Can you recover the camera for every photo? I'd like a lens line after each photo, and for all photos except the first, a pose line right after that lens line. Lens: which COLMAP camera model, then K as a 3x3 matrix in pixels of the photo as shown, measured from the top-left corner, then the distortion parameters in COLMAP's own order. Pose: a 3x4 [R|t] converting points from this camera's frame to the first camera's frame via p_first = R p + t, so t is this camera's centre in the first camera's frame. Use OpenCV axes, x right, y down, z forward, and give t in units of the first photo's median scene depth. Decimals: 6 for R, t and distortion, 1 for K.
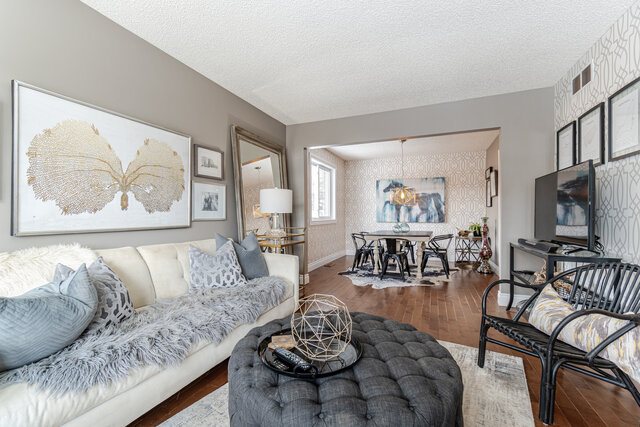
lens RADIAL K [[279.5, 0, 324.8], [0, 279.5, 218.6], [0, 0, 1]] dist [-0.000344, 0.000217]
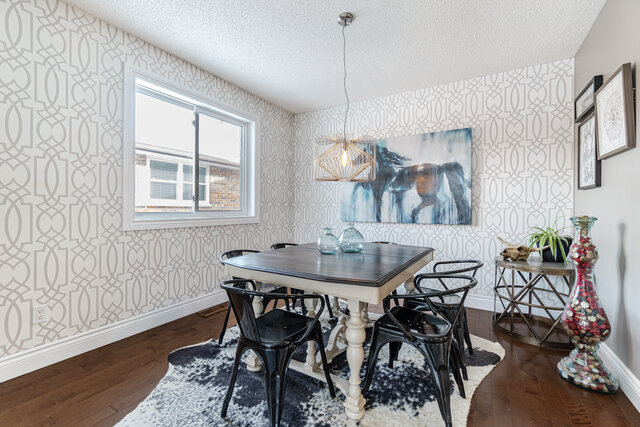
lens RADIAL K [[279.5, 0, 323.6], [0, 279.5, 209.4], [0, 0, 1]] dist [-0.000344, 0.000217]
pose [[0.988557, 0.006710, -0.150696, 0.317285], [-0.008516, 0.999899, -0.011347, -0.006173], [0.150605, 0.012500, 0.988515, 0.624290]]
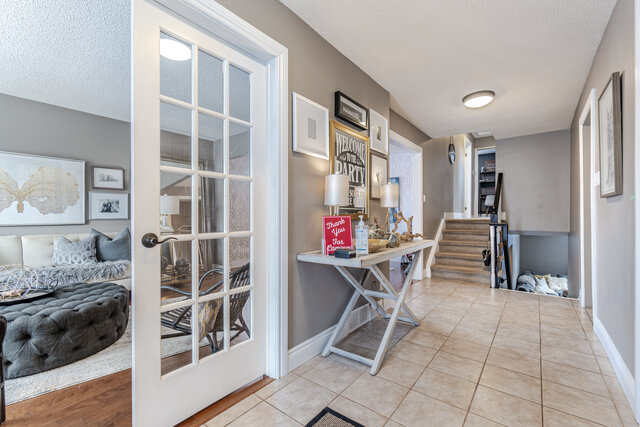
lens RADIAL K [[279.5, 0, 320.9], [0, 279.5, 217.5], [0, 0, 1]] dist [-0.000344, 0.000217]
pose [[0.961584, 0.001953, -0.274504, 0.539905], [-0.003801, 0.999974, -0.006201, 0.000242], [0.274485, 0.007006, 0.961566, -0.024833]]
